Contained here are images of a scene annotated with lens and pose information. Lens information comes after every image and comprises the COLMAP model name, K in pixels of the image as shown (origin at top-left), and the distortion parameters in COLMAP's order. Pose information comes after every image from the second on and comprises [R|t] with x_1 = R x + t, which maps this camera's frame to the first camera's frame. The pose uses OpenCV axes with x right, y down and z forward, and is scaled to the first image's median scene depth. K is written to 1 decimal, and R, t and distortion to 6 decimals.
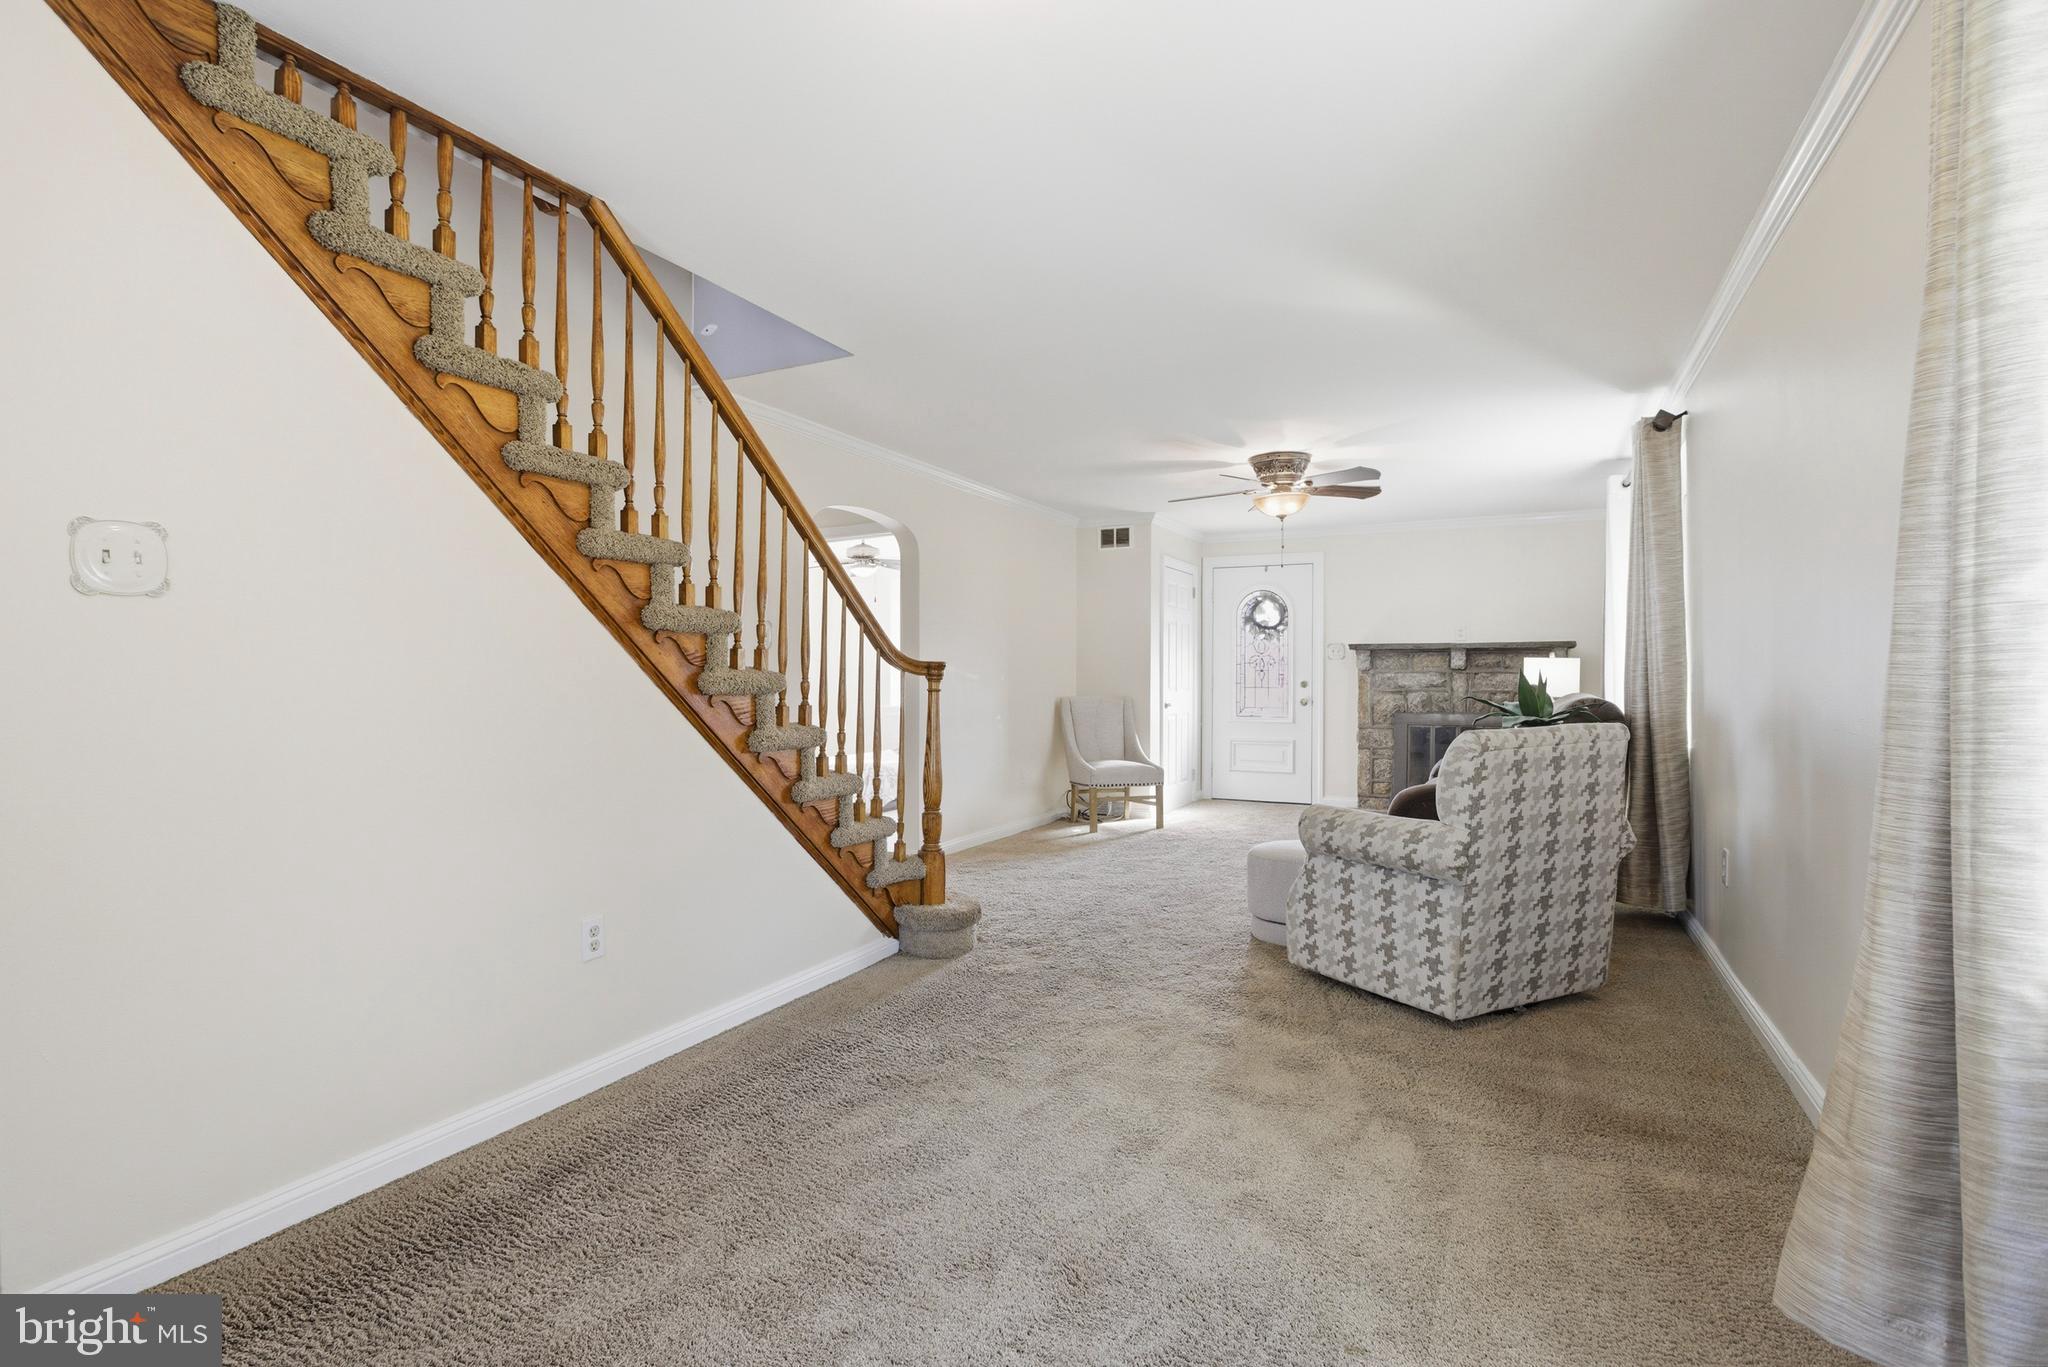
lens RADIAL K [[994.0, 0, 1024.2], [0, 994.0, 675.1], [0, 0, 1]] dist [-0.003331, 0.001664]
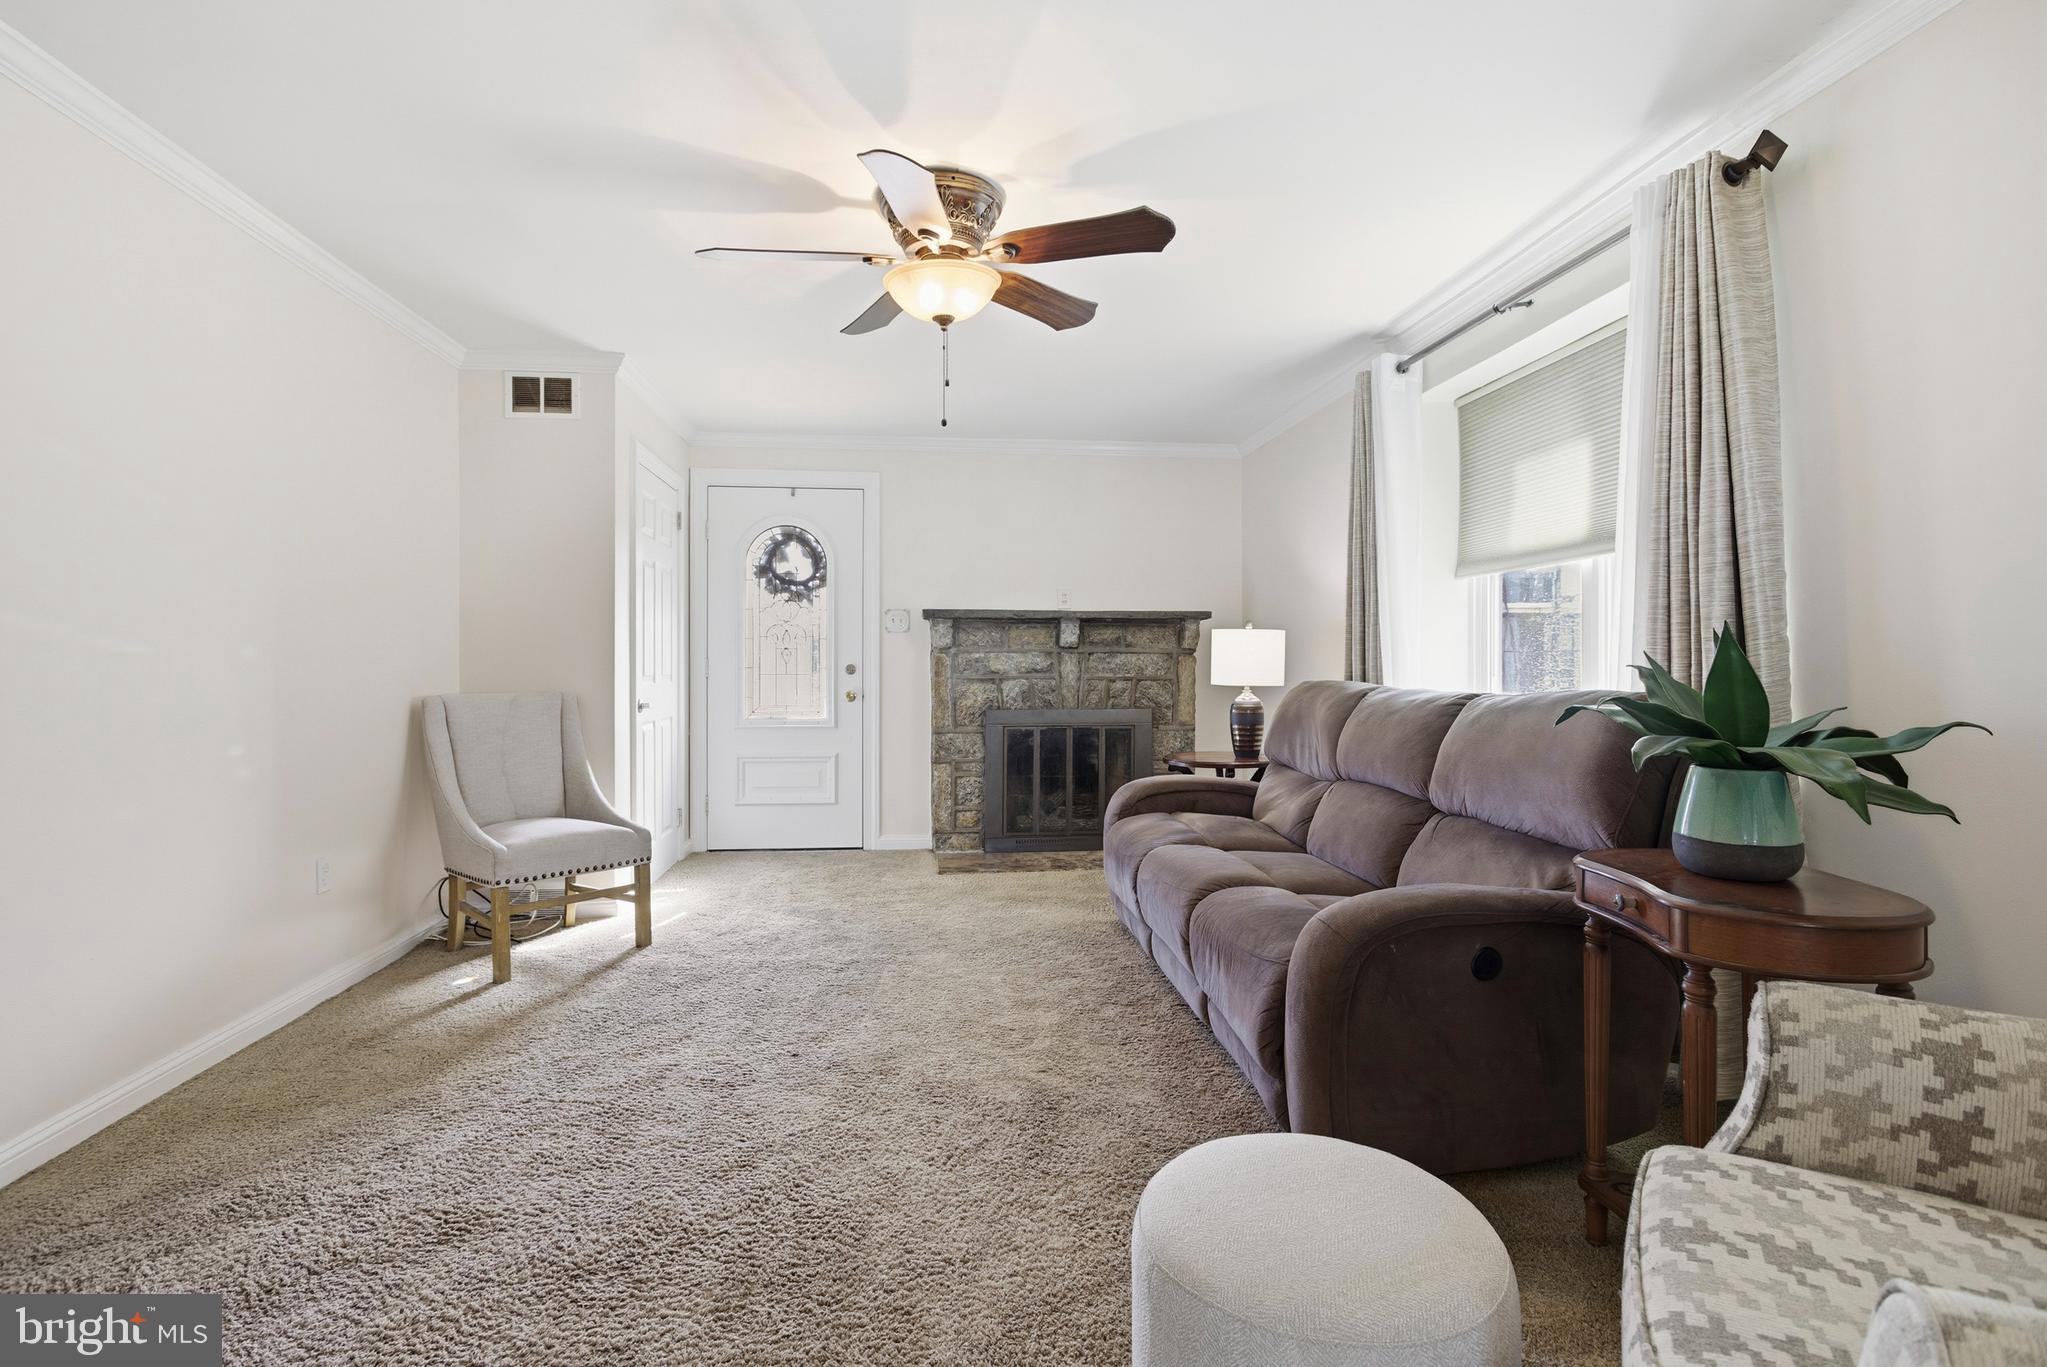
lens RADIAL K [[993.5, 0, 1023.7], [0, 993.5, 675.1], [0, 0, 1]] dist [-0.003331, 0.001664]
pose [[0.844369, -0.005934, 0.535728, 0.023167], [-0.001353, 0.999912, 0.013208, 0.004591], [-0.535760, -0.011877, 0.844287, 0.404051]]
